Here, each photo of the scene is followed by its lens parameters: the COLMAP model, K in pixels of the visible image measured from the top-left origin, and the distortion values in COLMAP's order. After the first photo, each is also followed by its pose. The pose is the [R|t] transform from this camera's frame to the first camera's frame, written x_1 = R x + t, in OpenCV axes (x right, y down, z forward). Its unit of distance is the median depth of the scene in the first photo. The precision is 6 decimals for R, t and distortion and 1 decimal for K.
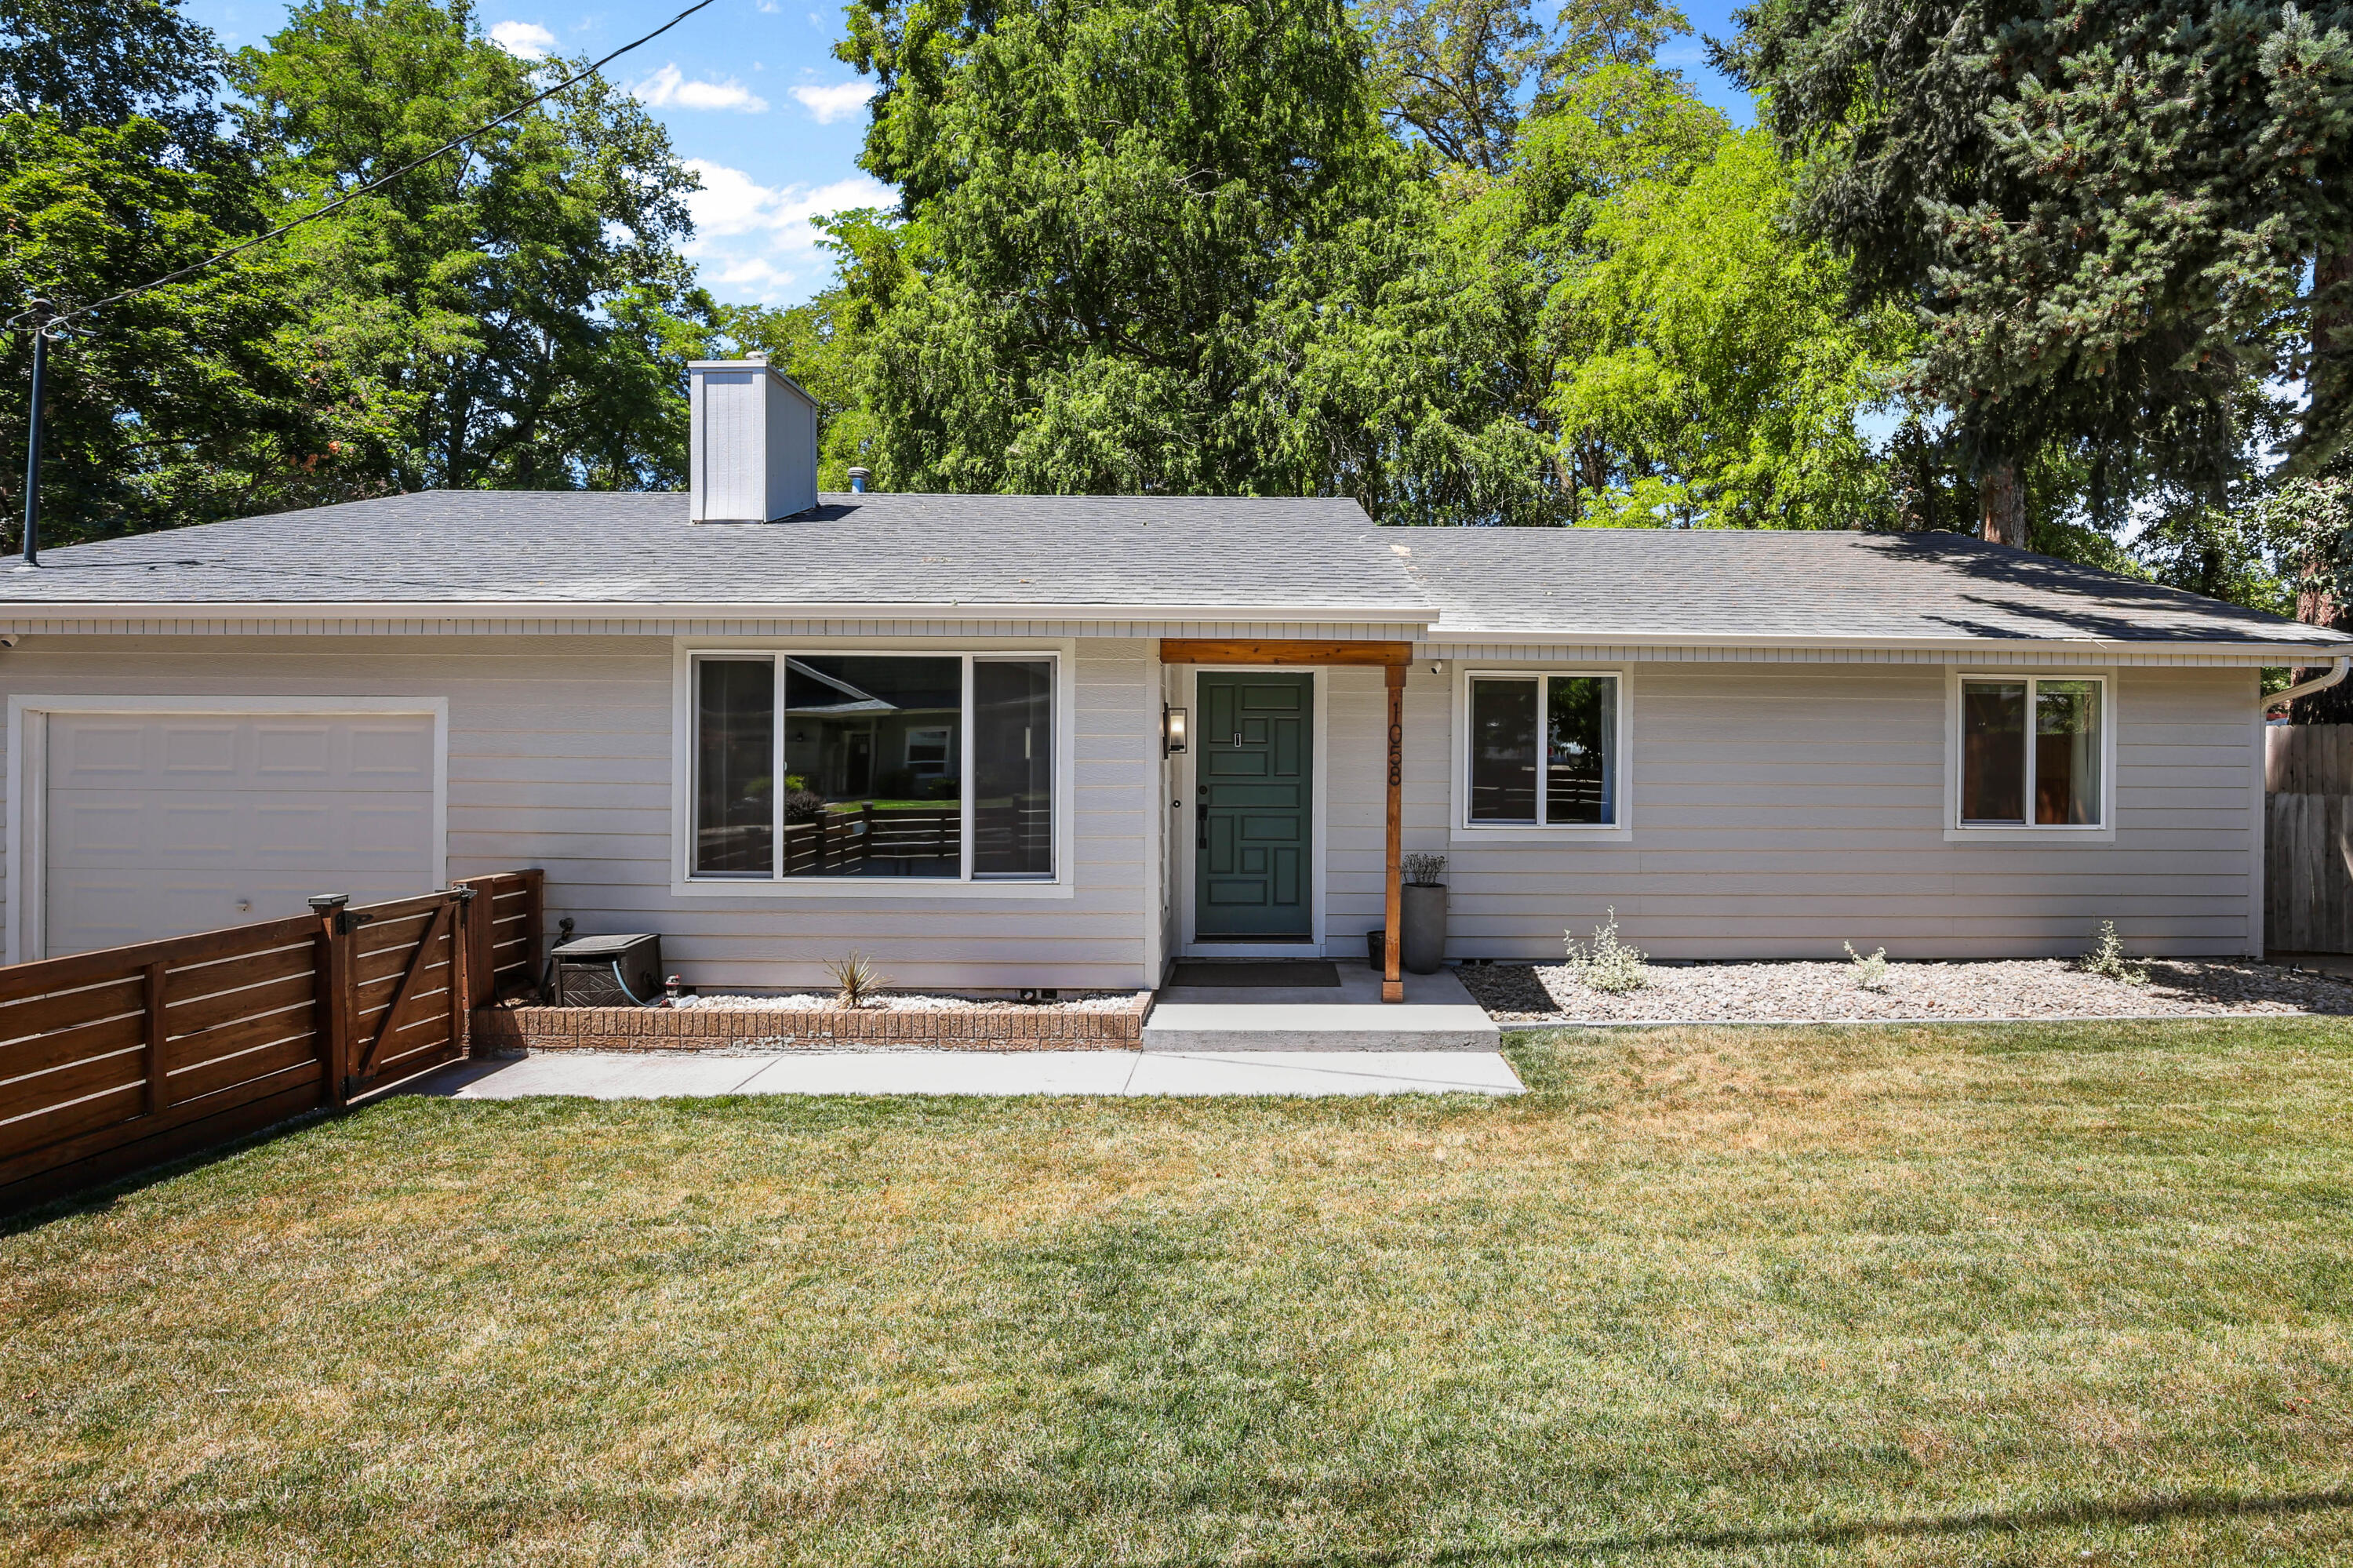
lens RADIAL K [[1181.6, 0, 1176.5], [0, 1181.6, 784.0], [0, 0, 1]] dist [-0.018789, 0.001551]
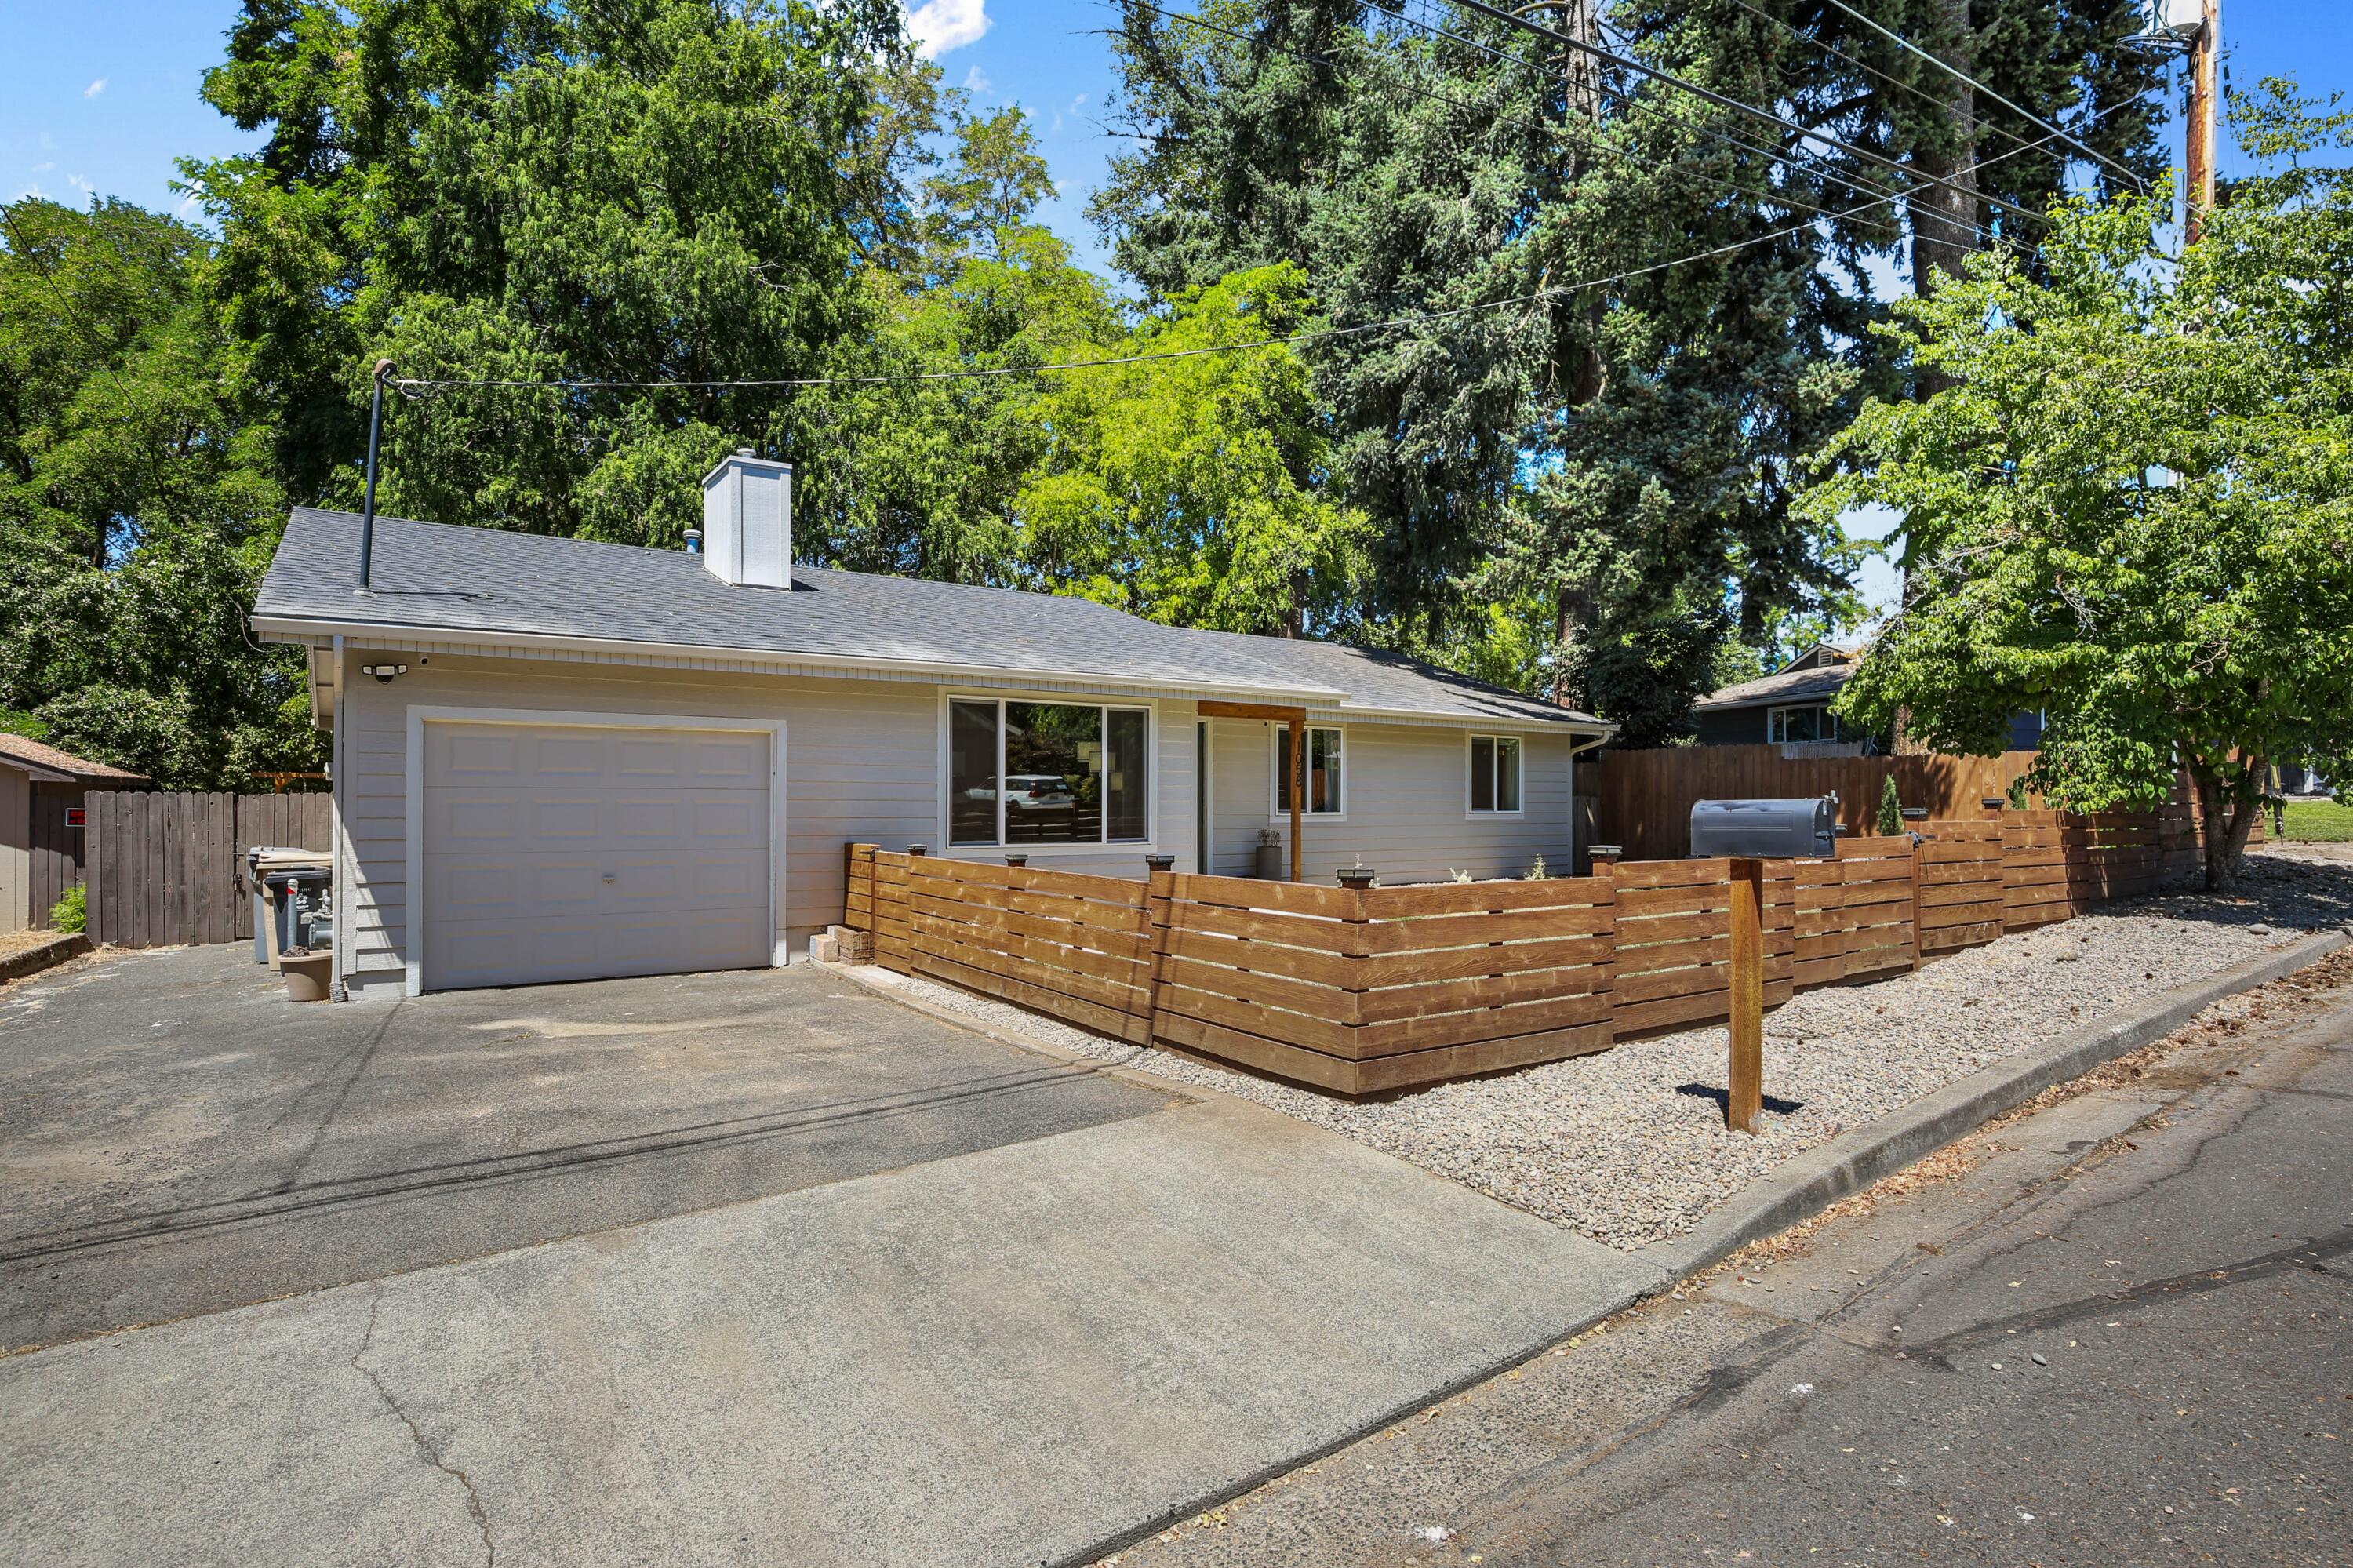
lens RADIAL K [[1137.3, 0, 1180.6], [0, 1137.3, 833.4], [0, 0, 1]] dist [-0.020675, -0.000279]
pose [[0.831403, -0.020981, 0.555274, -0.962339], [0.019314, 0.999774, 0.008857, 0.055946], [-0.555335, 0.003361, 0.831620, -0.364686]]
